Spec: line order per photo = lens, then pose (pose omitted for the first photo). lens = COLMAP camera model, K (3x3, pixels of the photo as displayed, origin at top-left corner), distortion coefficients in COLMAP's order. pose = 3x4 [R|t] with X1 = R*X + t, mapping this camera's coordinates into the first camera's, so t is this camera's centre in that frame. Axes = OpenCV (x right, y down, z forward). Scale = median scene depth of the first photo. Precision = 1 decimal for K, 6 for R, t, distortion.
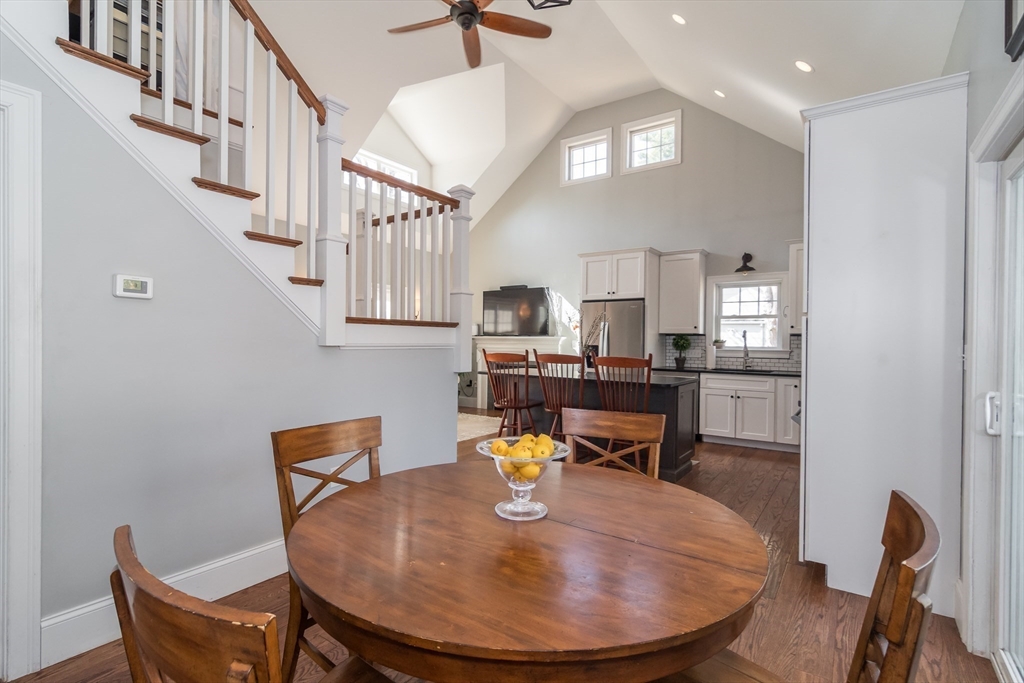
lens RADIAL K [[489.3, 0, 512.0], [0, 489.3, 341.5], [0, 0, 1]] dist [0.000122, -0.000081]
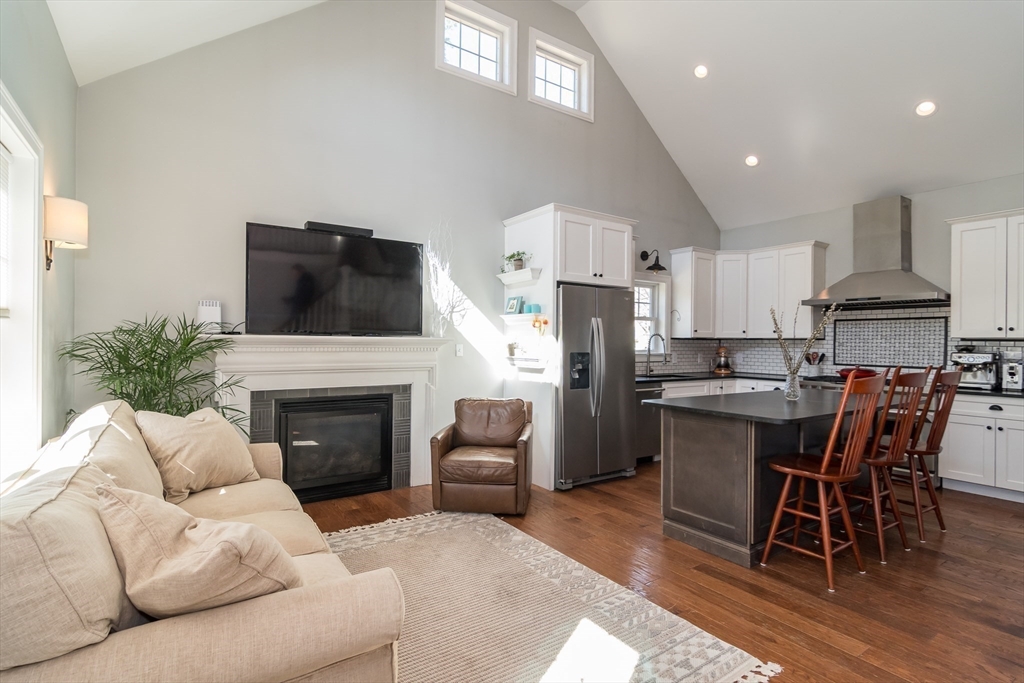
lens RADIAL K [[489.3, 0, 512.0], [0, 489.3, 341.5], [0, 0, 1]] dist [0.000122, -0.000081]
pose [[0.336015, -0.009534, 0.941809, -0.421756], [0.001408, 0.999953, 0.009620, -0.013008], [-0.941856, -0.001907, 0.336012, 0.794323]]
